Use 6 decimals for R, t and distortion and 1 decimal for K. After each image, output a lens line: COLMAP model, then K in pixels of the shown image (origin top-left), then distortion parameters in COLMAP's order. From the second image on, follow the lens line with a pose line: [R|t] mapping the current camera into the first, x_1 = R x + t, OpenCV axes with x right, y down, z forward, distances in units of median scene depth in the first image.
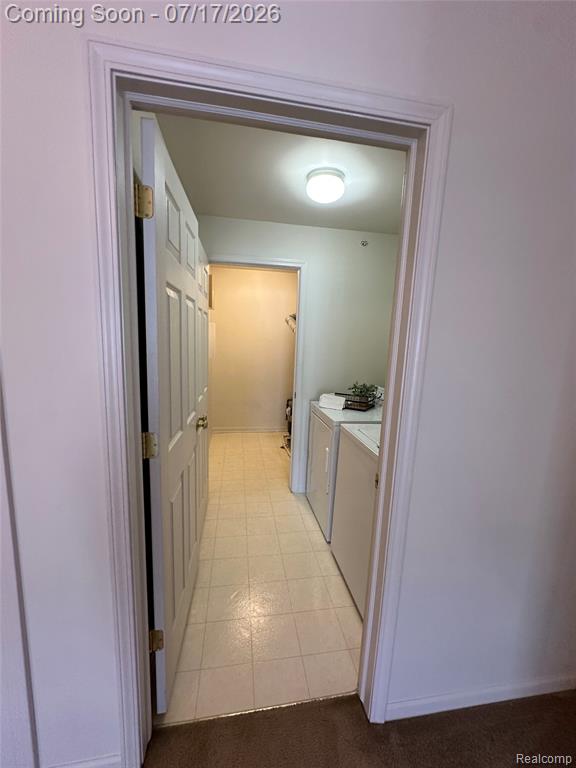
lens RADIAL K [[306.1, 0, 288.0], [0, 306.1, 384.0], [0, 0, 1]] dist [-0.002466, -0.000291]
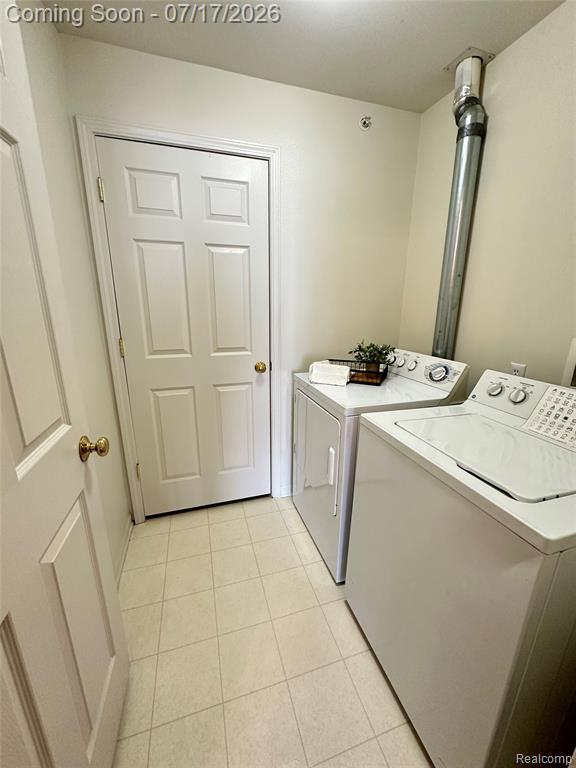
lens RADIAL K [[306.1, 0, 288.0], [0, 306.1, 384.0], [0, 0, 1]] dist [-0.002466, -0.000291]
pose [[0.990484, -0.062472, 0.122632, -0.028735], [0.047946, 0.991852, 0.118026, -0.002160], [-0.129006, -0.111023, 0.985409, 0.351886]]
